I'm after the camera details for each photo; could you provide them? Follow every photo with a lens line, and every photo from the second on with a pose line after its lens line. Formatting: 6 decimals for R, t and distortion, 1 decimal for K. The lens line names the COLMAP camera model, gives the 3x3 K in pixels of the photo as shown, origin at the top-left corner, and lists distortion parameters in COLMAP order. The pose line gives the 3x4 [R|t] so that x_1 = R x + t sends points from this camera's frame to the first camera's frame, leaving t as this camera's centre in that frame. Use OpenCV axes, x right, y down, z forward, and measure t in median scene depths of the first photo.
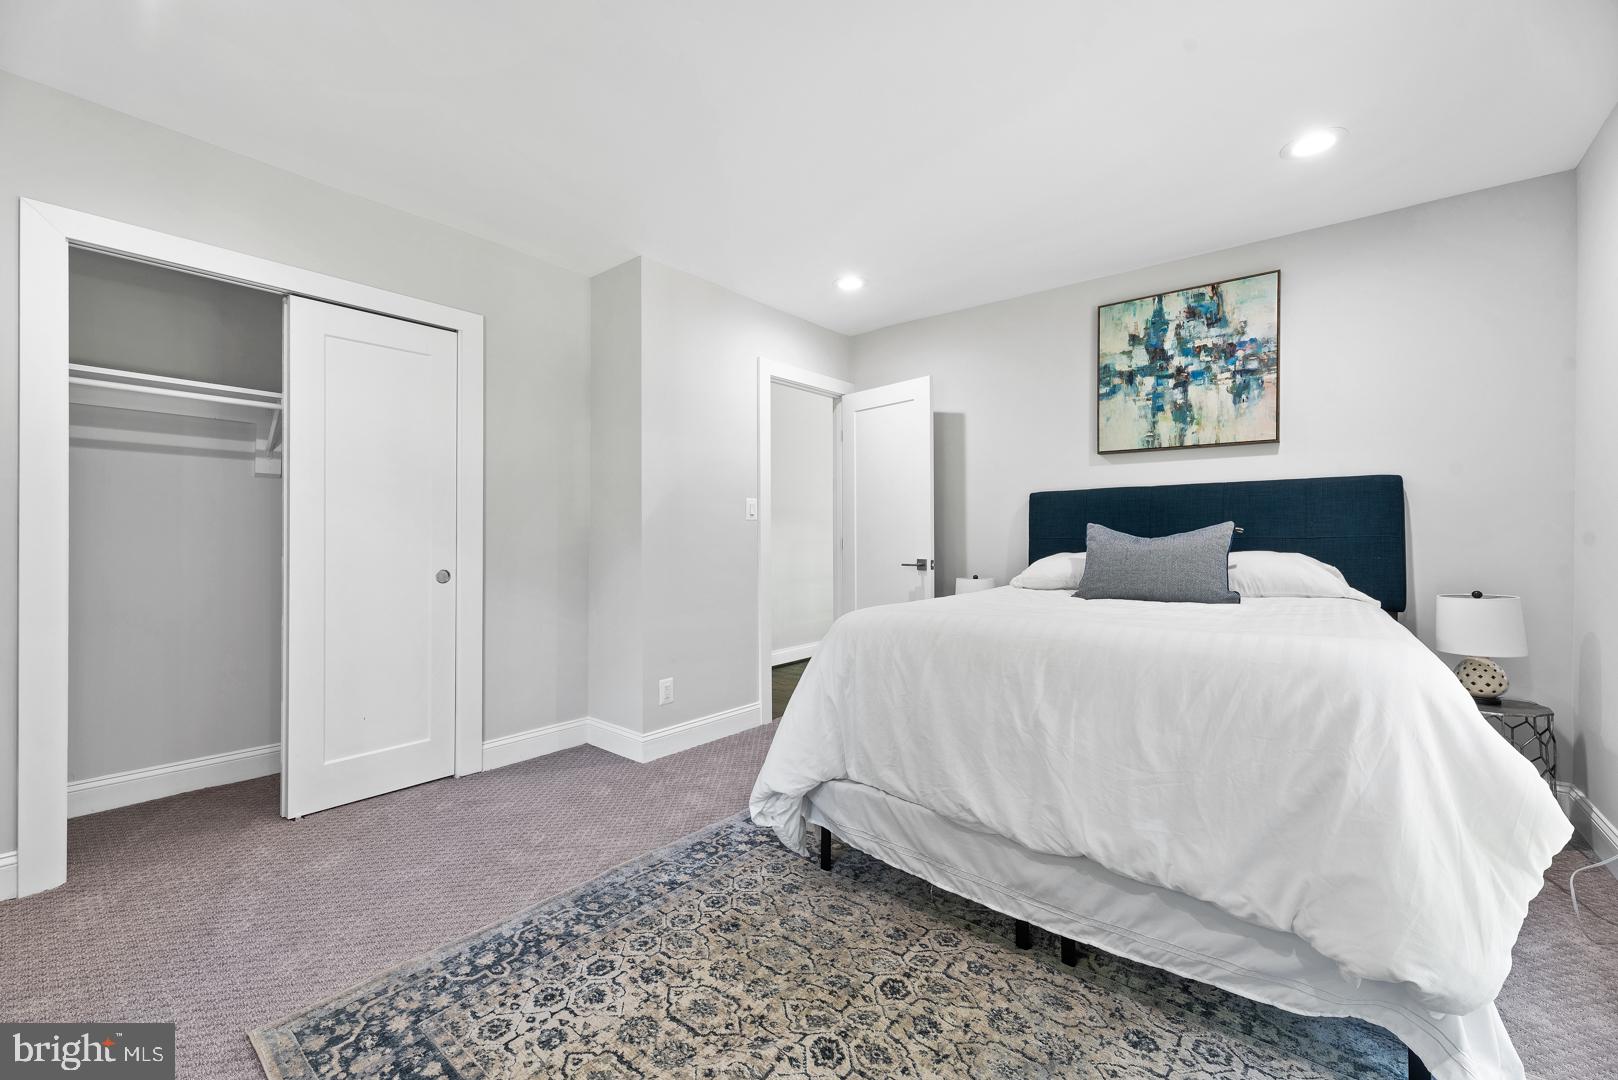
lens RADIAL K [[656.6, 0, 808.2], [0, 656.6, 535.1], [0, 0, 1]] dist [0.000624, 0.000030]
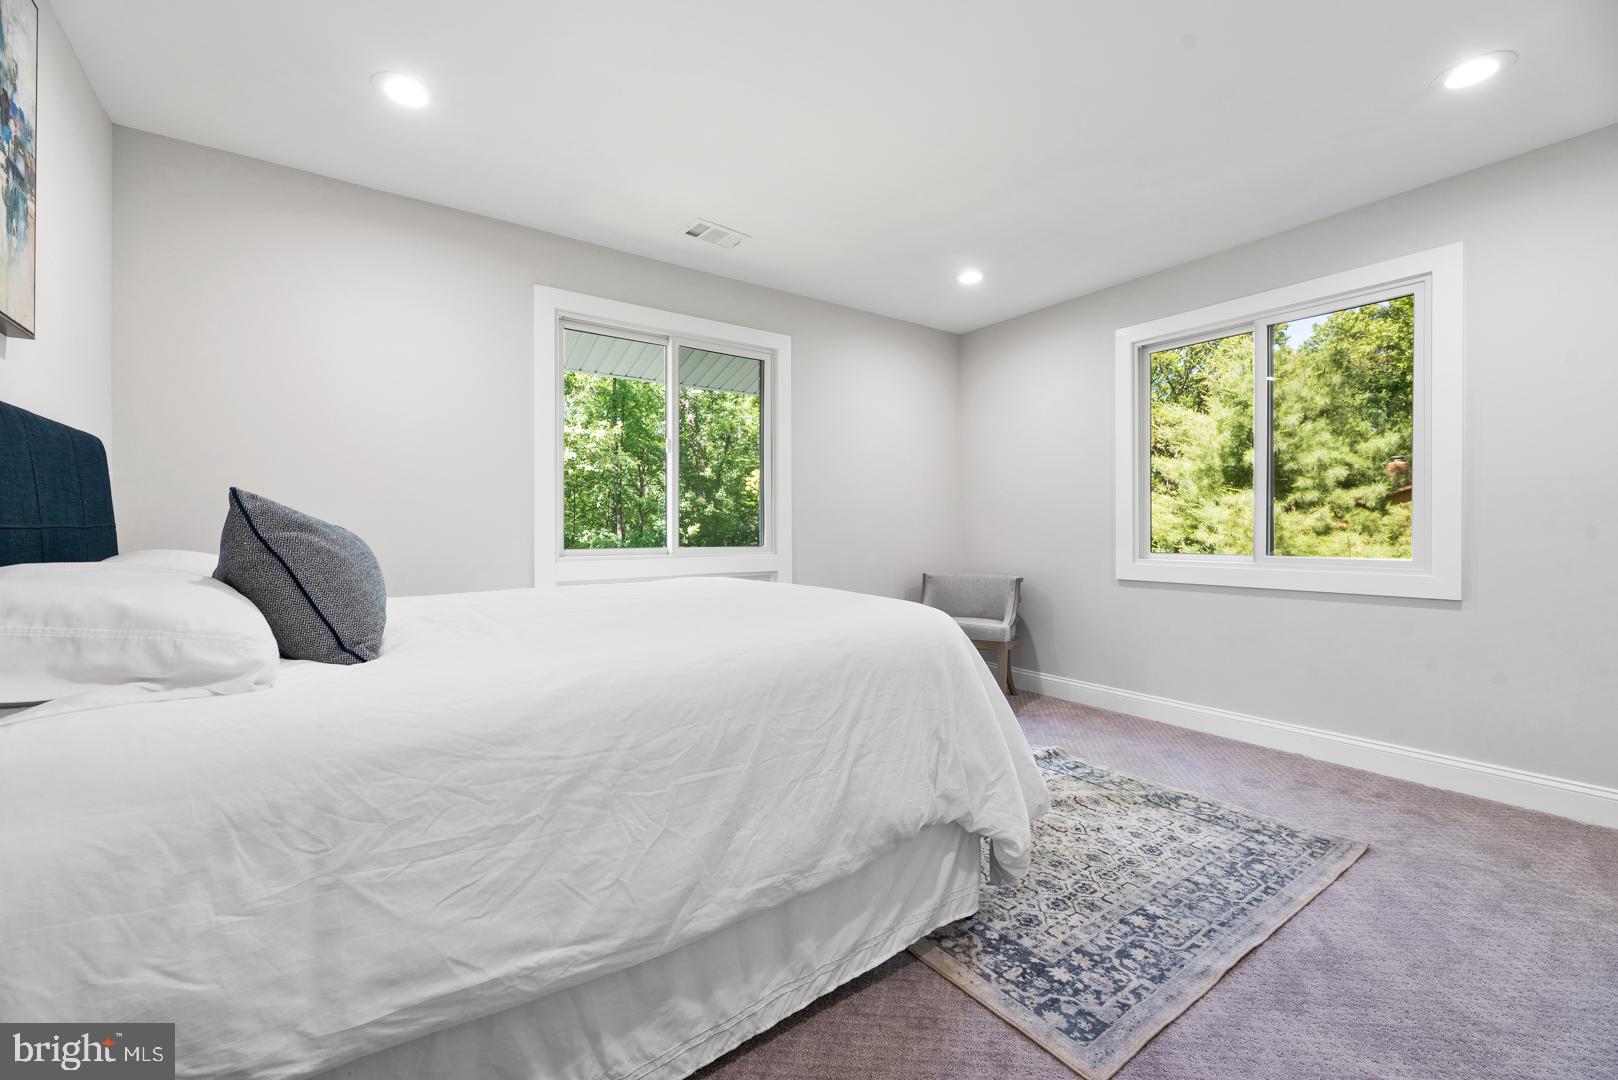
lens RADIAL K [[656.6, 0, 805.6], [0, 656.6, 534.2], [0, 0, 1]] dist [0.000624, 0.000030]
pose [[-0.962058, 0.015751, 0.272389, -0.016609], [0.016129, 0.999870, -0.000851, 0.011291], [-0.272367, 0.003574, -0.962187, 2.458140]]
